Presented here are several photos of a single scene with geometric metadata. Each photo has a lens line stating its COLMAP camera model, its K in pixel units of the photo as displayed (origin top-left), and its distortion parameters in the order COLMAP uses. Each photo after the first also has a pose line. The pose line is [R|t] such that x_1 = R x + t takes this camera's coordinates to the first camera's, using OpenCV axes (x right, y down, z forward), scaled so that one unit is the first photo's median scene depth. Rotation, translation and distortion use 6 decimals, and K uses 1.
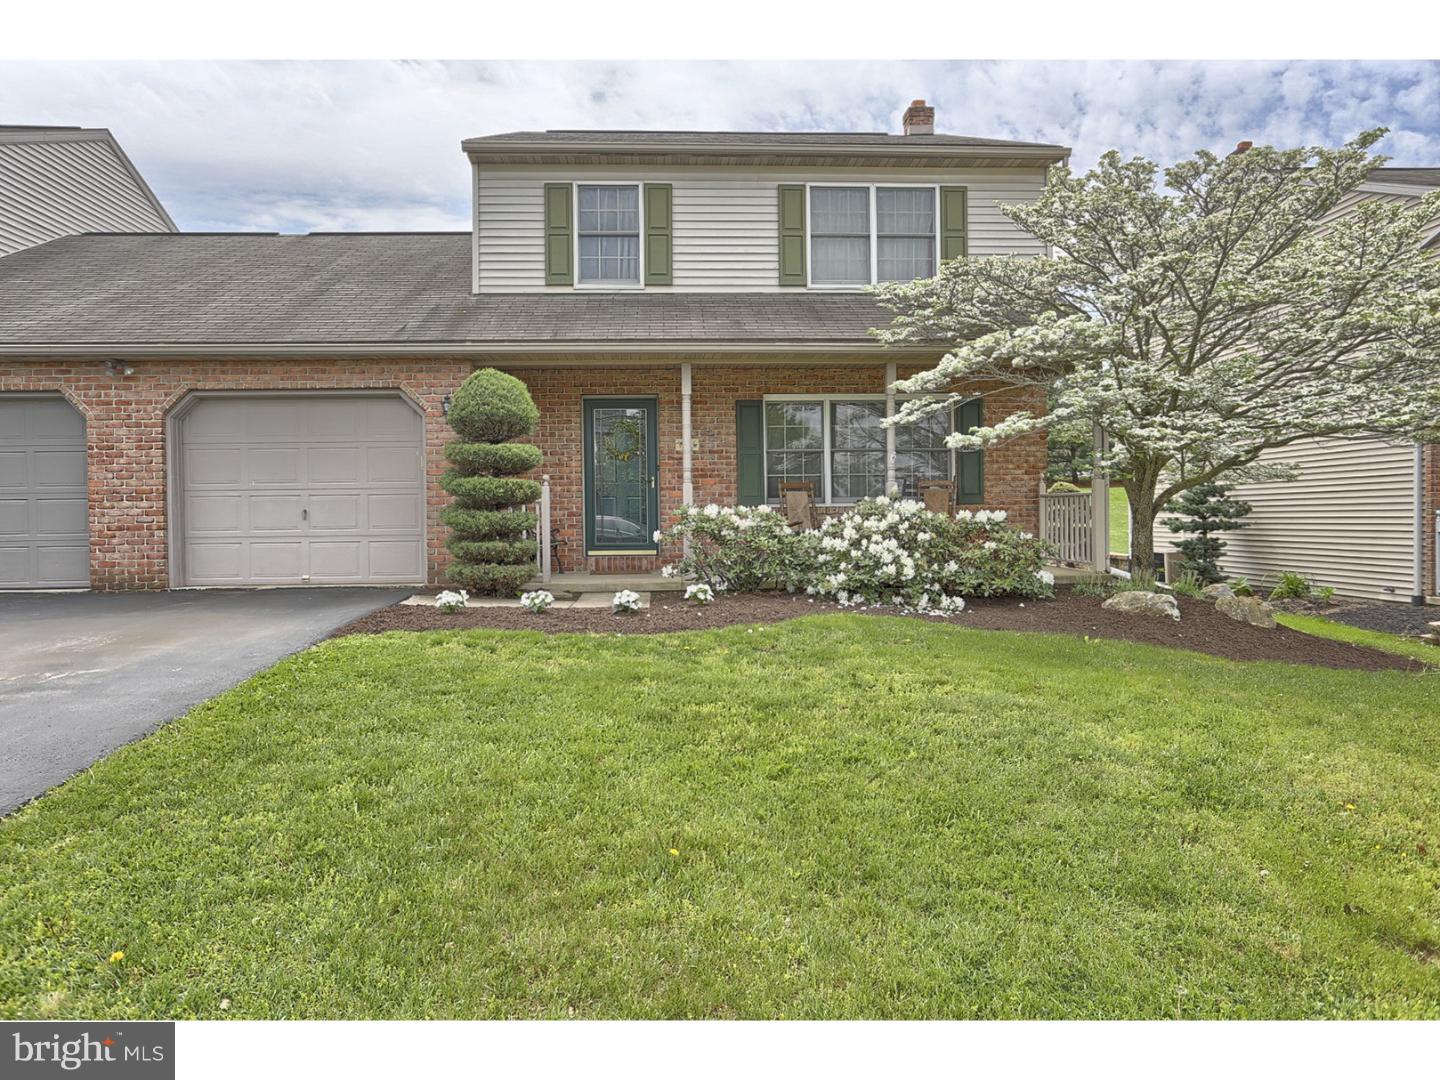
lens RADIAL K [[914.3, 0, 720.0], [0, 914.3, 540.0], [0, 0, 1]] dist [0.001905, -0.001171]
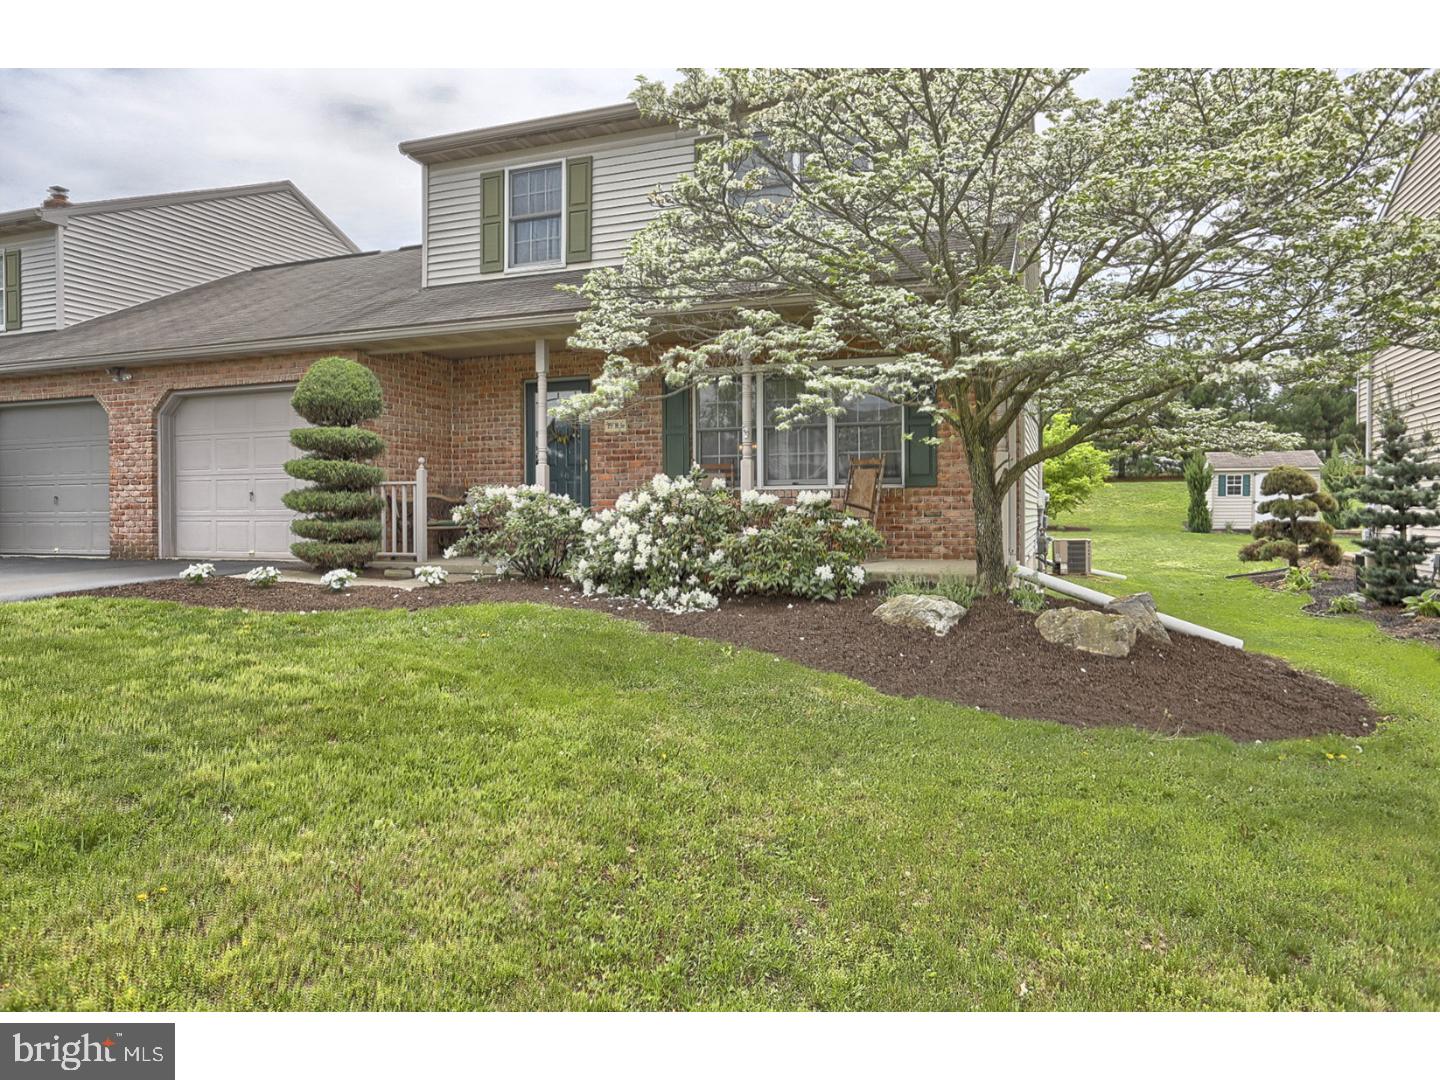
lens RADIAL K [[914.3, 0, 720.0], [0, 914.3, 540.0], [0, 0, 1]] dist [0.001905, -0.001171]
pose [[0.916395, 0.019889, -0.399780, 0.555830], [-0.017116, 0.999798, 0.010506, 0.004696], [0.399908, -0.002785, 0.916551, 0.200878]]
